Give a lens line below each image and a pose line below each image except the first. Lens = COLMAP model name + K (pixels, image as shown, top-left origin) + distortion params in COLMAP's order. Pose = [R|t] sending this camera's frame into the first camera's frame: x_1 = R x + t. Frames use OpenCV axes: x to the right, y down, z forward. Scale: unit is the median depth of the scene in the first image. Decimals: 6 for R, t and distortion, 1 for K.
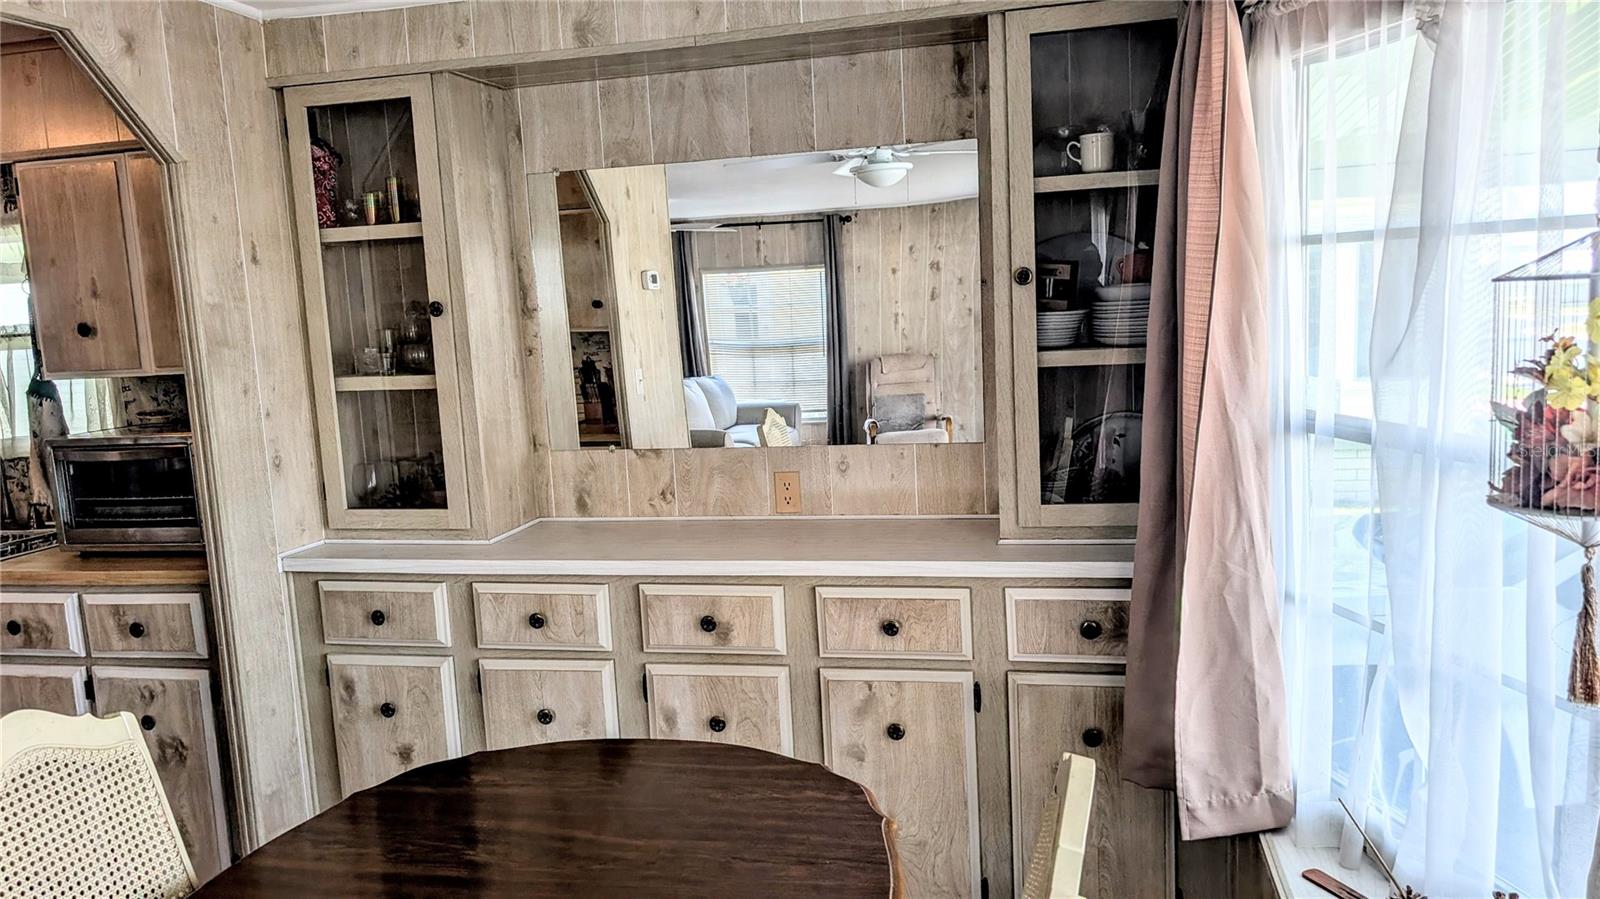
lens RADIAL K [[1156.7, 0, 797.7], [0, 1156.7, 450.8], [0, 0, 1]] dist [0.025728, -0.027746]
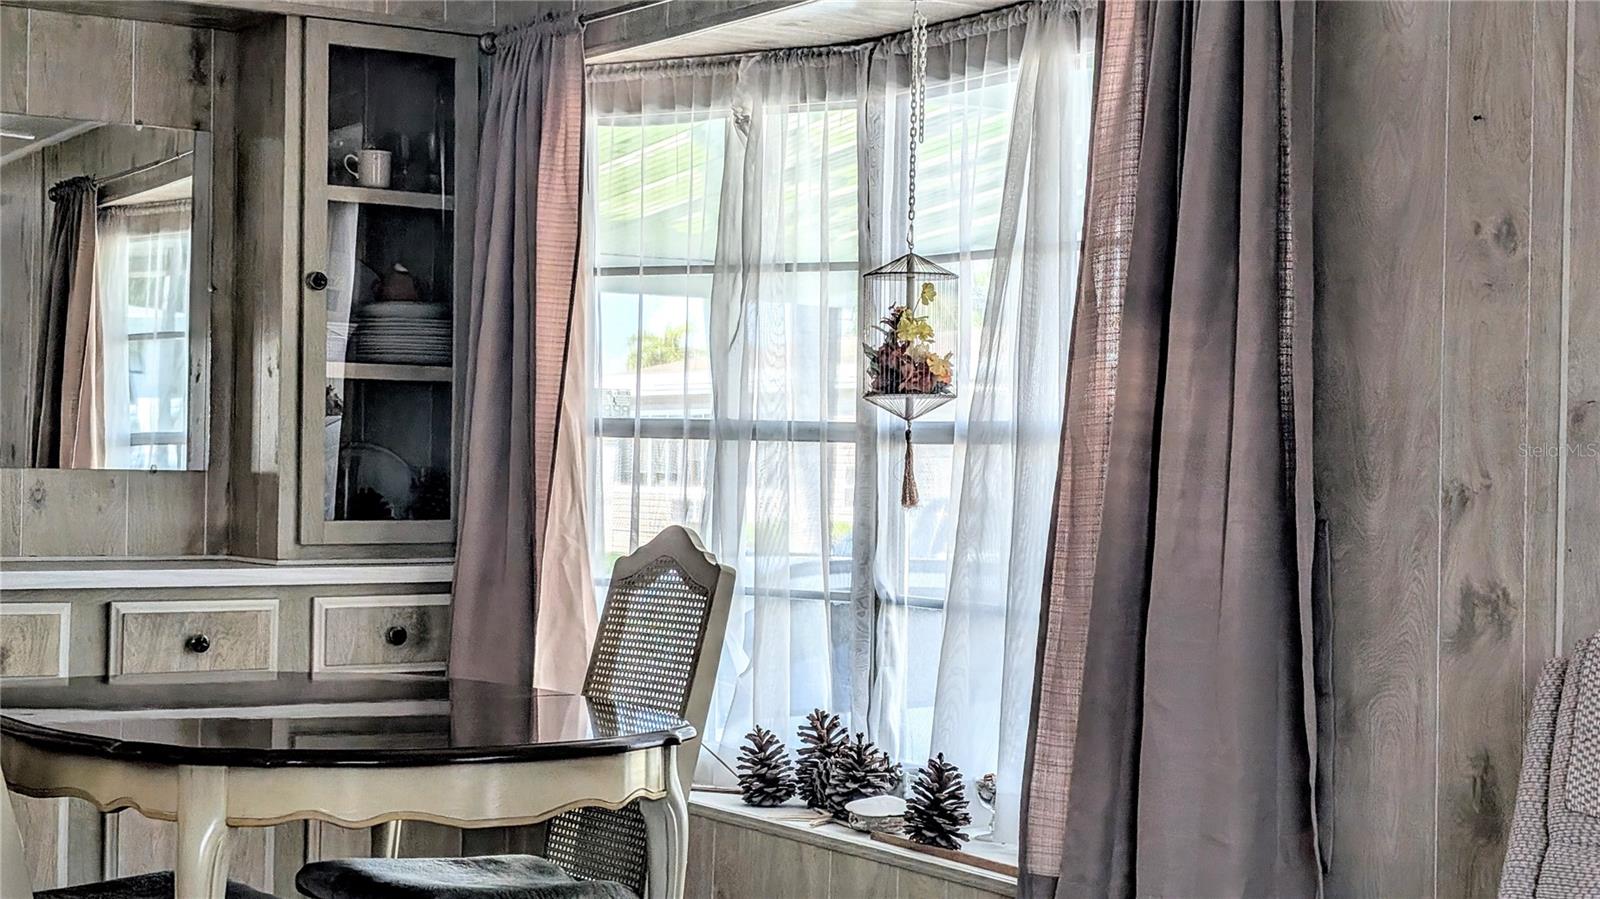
lens RADIAL K [[2503.2, 0, 790.3], [0, 2503.2, 448.0], [0, 0, 1]] dist [0.161957, 0.000000]
pose [[0.687136, 0.068493, 0.723293, -0.972895], [0.049373, 0.988843, -0.140545, 0.281642], [-0.724850, 0.132284, 0.676087, -0.649116]]
